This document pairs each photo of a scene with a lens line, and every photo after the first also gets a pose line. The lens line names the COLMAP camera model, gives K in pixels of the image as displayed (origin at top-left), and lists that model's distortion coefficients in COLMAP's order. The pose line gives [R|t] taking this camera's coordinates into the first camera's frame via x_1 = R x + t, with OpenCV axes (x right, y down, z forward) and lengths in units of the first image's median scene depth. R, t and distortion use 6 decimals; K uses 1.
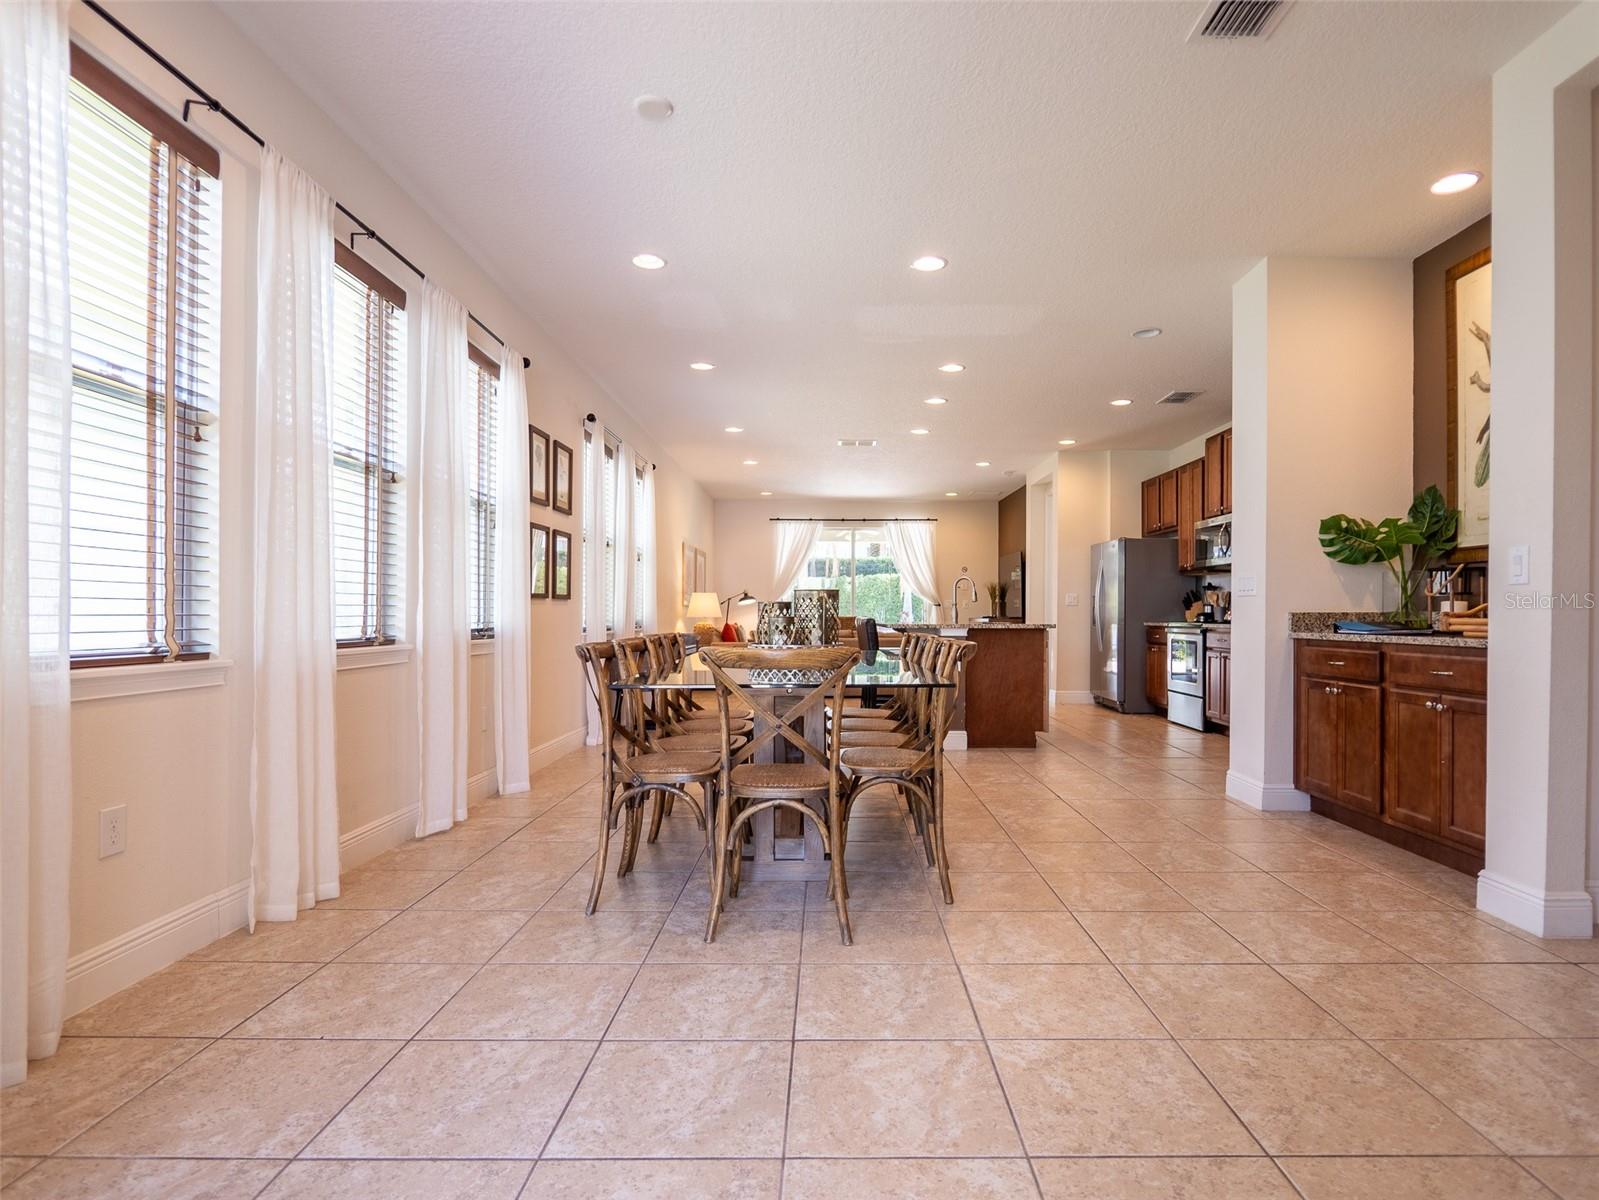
lens RADIAL K [[938.8, 0, 849.3], [0, 938.8, 619.4], [0, 0, 1]] dist [-0.015377, 0.001847]
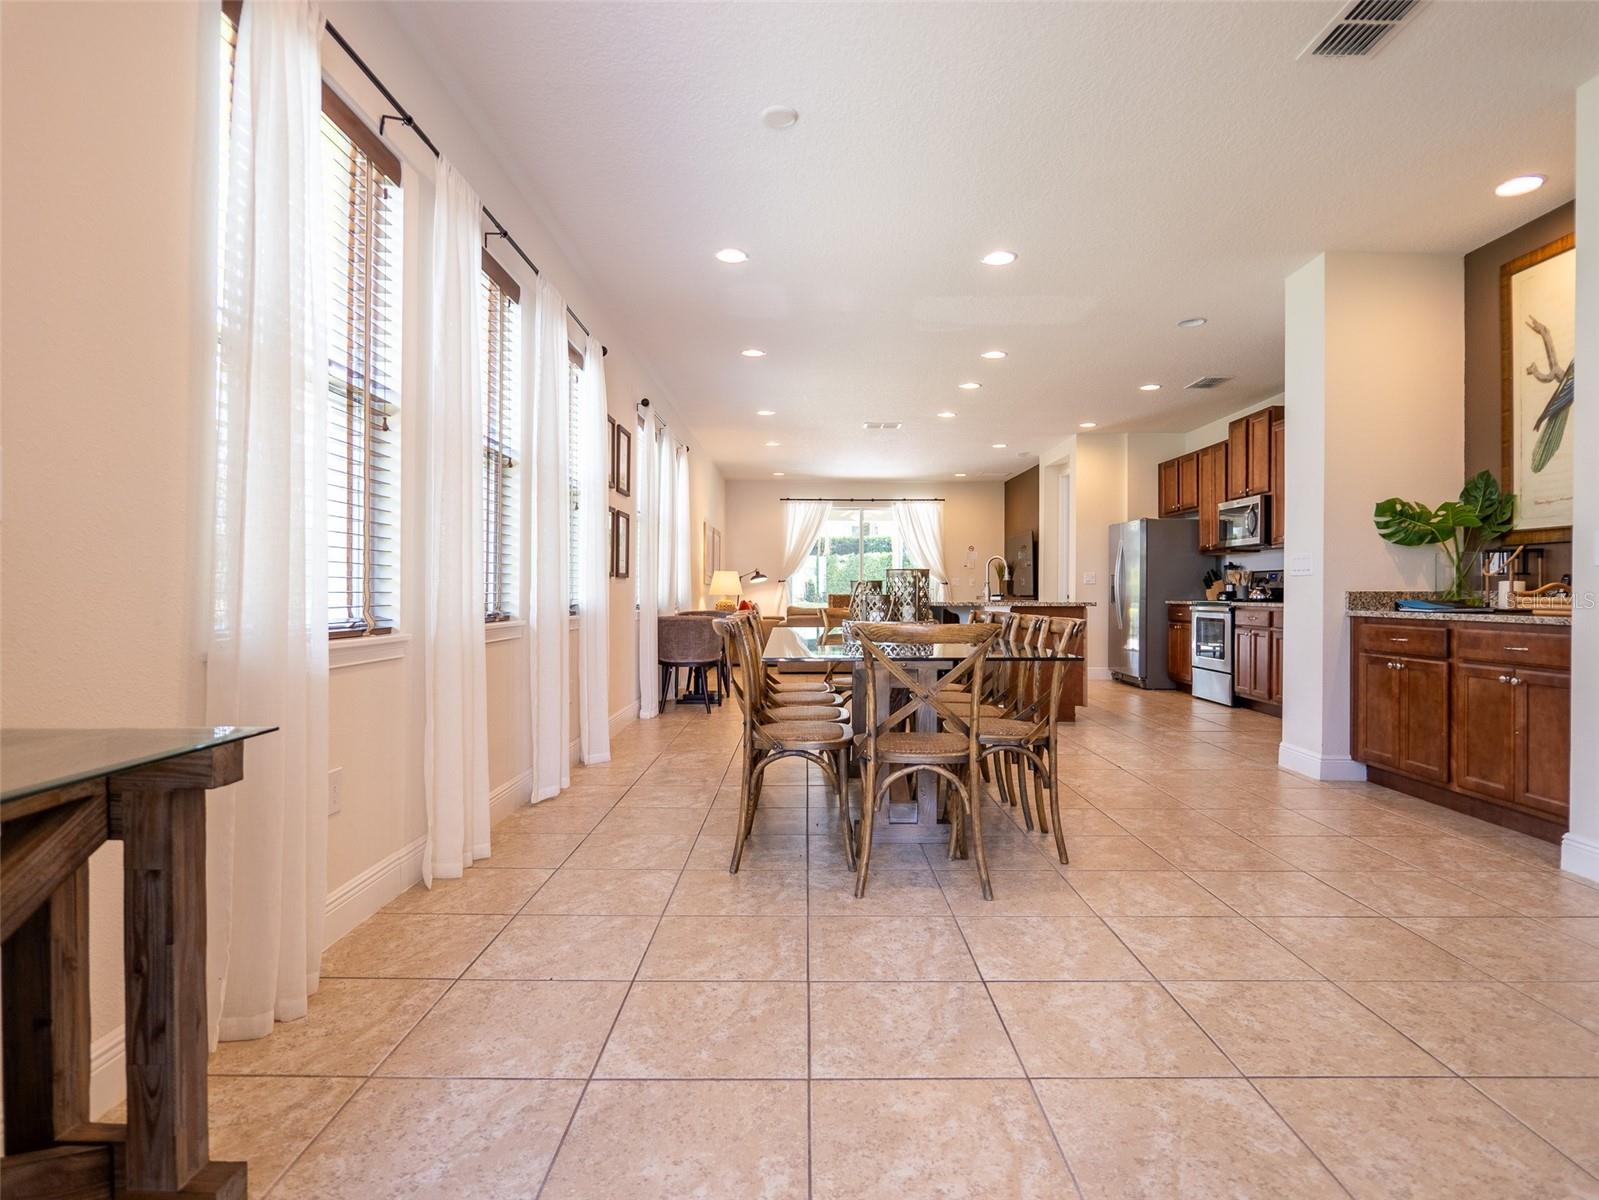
lens RADIAL K [[934.4, 0, 813.3], [0, 934.4, 595.1], [0, 0, 1]] dist [-0.015702, 0.003518]
pose [[0.999986, 0.001681, -0.005049, -0.152874], [-0.001693, 0.999996, -0.002361, 0.000149], [0.005045, 0.002370, 0.999984, -0.056041]]
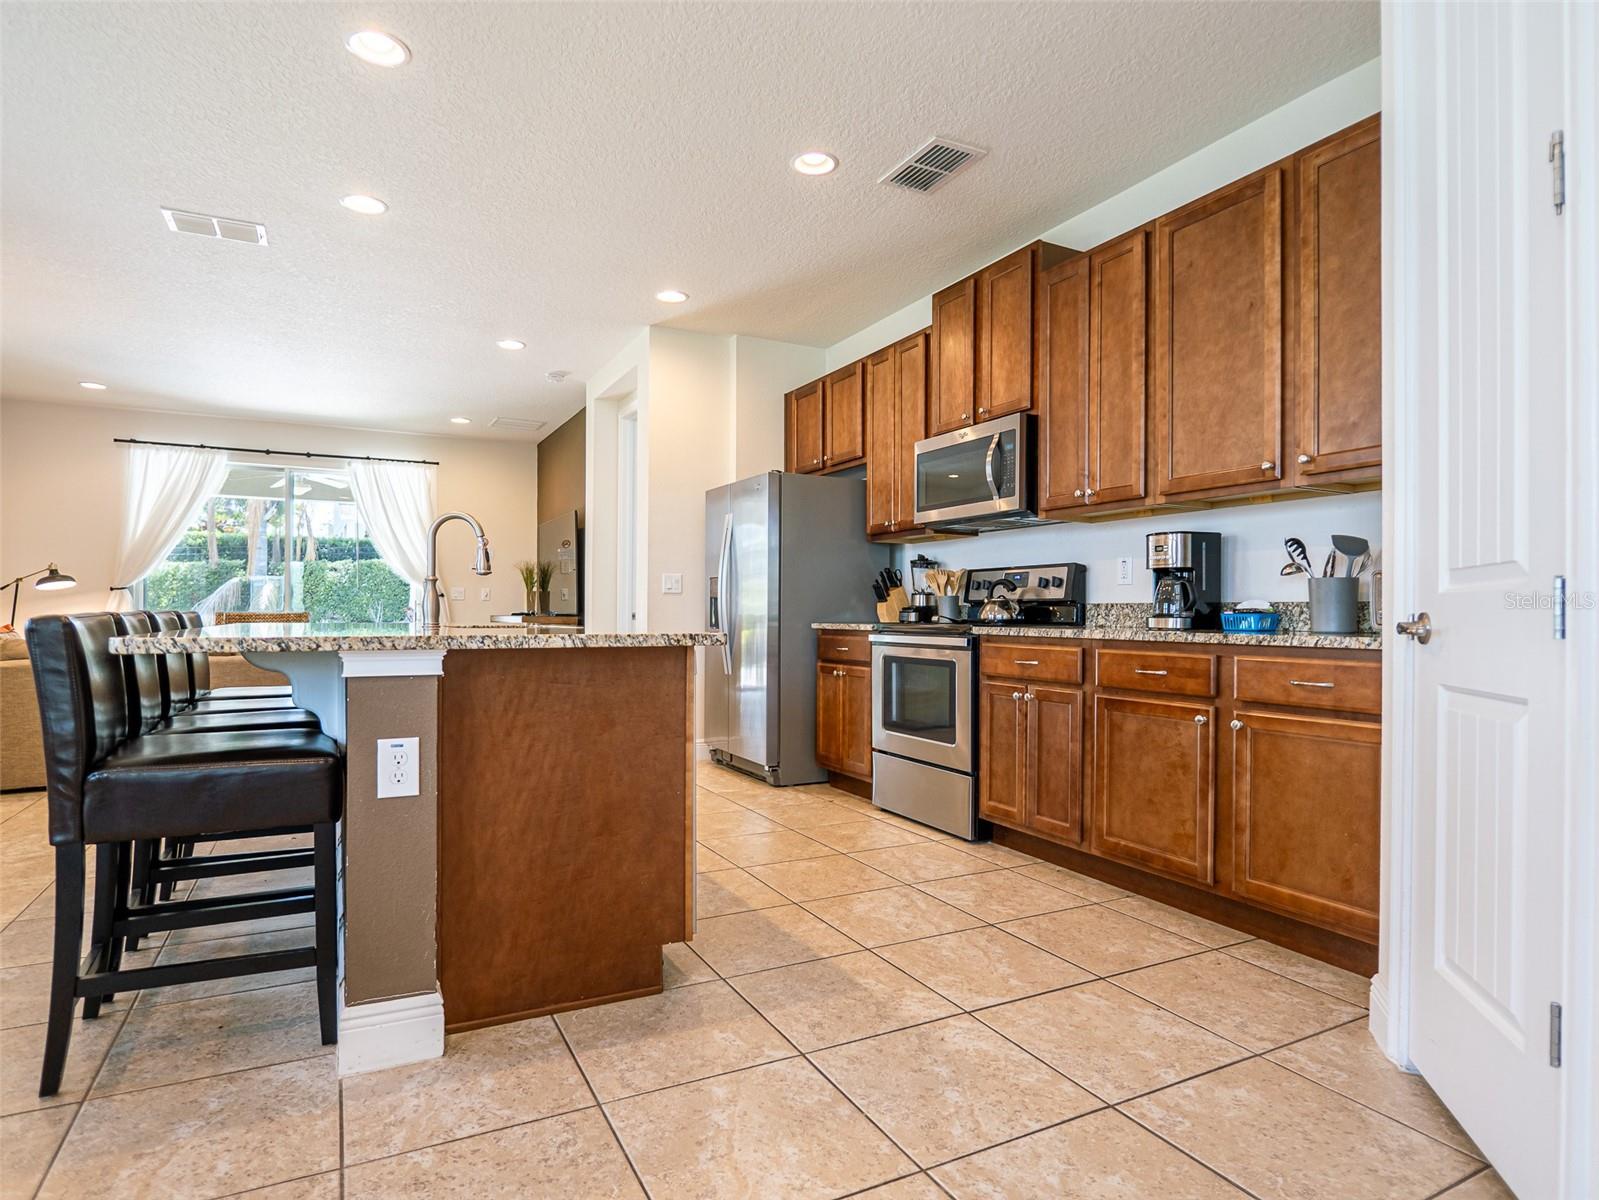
lens RADIAL K [[865.5, 0, 832.8], [0, 865.5, 614.3], [0, 0, 1]] dist [-0.011361, -0.000051]
pose [[0.882408, 0.000977, 0.470484, 0.185633], [0.000696, 0.999994, -0.003384, -0.001125], [-0.470484, 0.003313, 0.882402, 1.233008]]
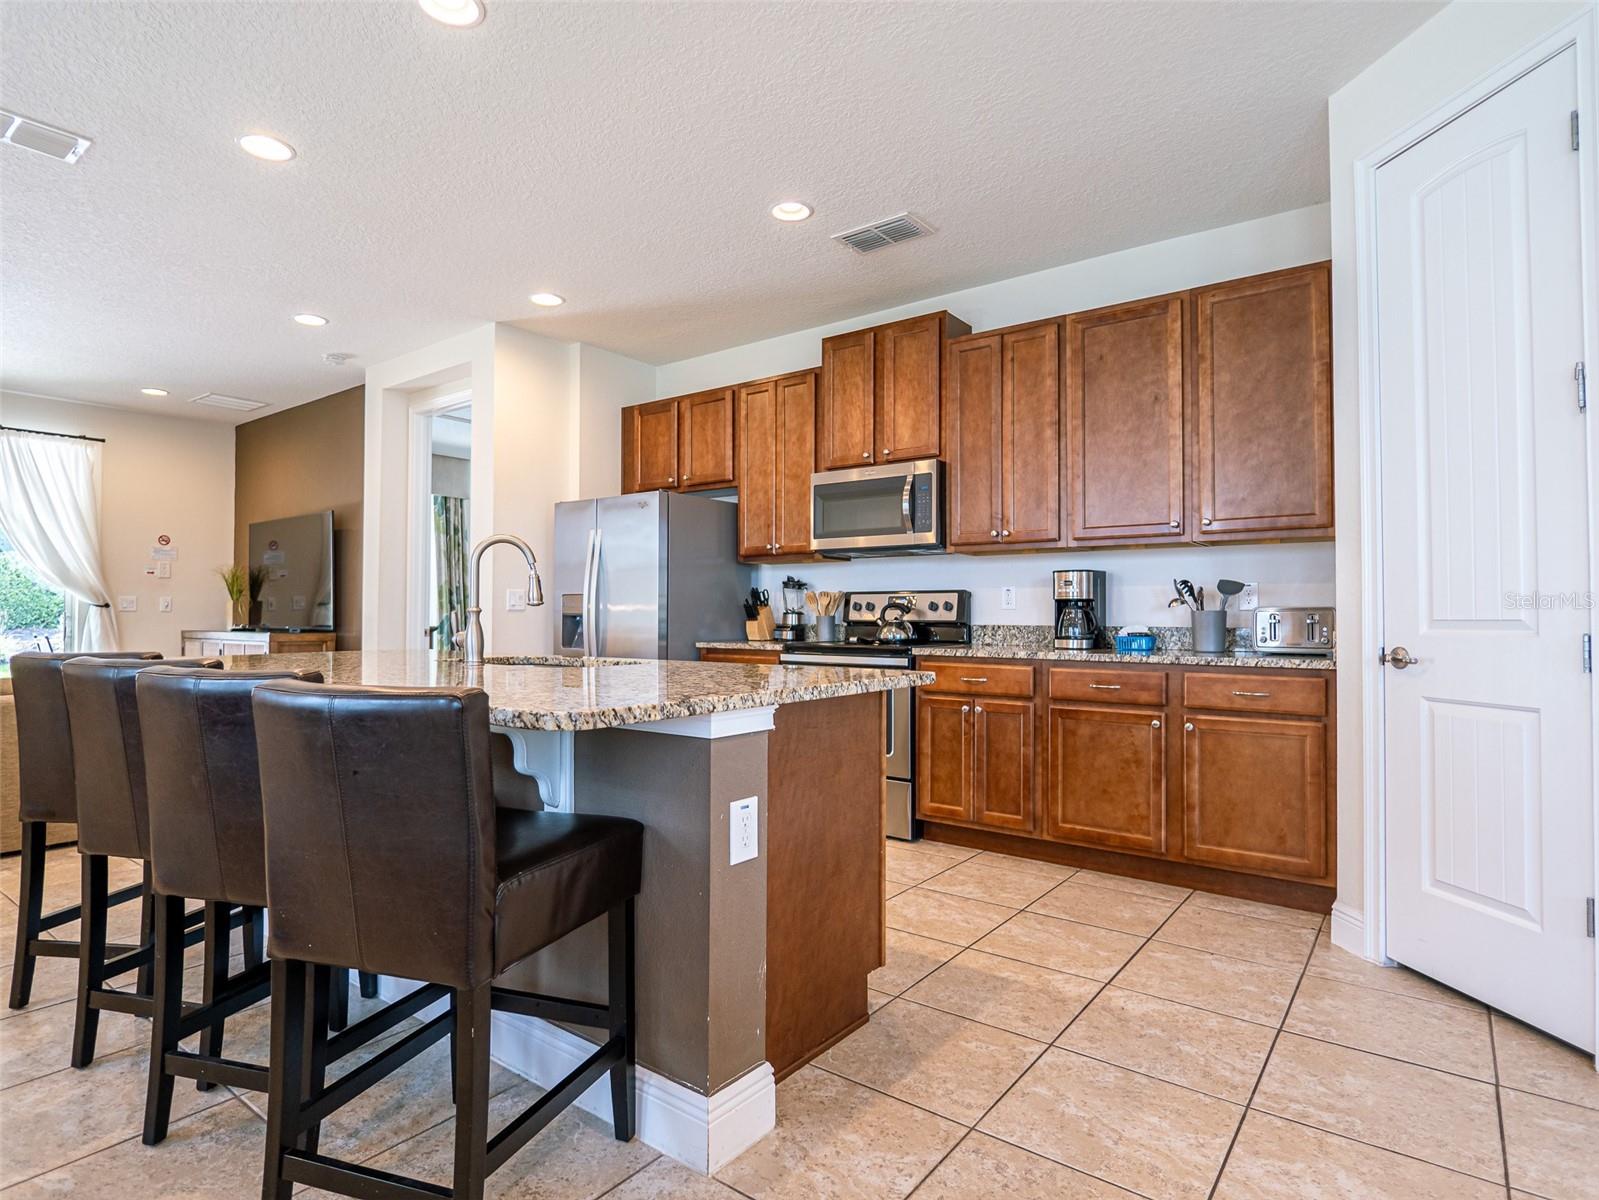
lens RADIAL K [[844.3, 0, 799.5], [0, 844.3, 600.0], [0, 0, 1]] dist [-0.014477, 0.000099]
pose [[0.605956, 0.013399, 0.795385, -0.127455], [0.002894, 0.999814, -0.019047, -0.029111], [-0.795493, 0.013844, 0.605805, 1.469106]]
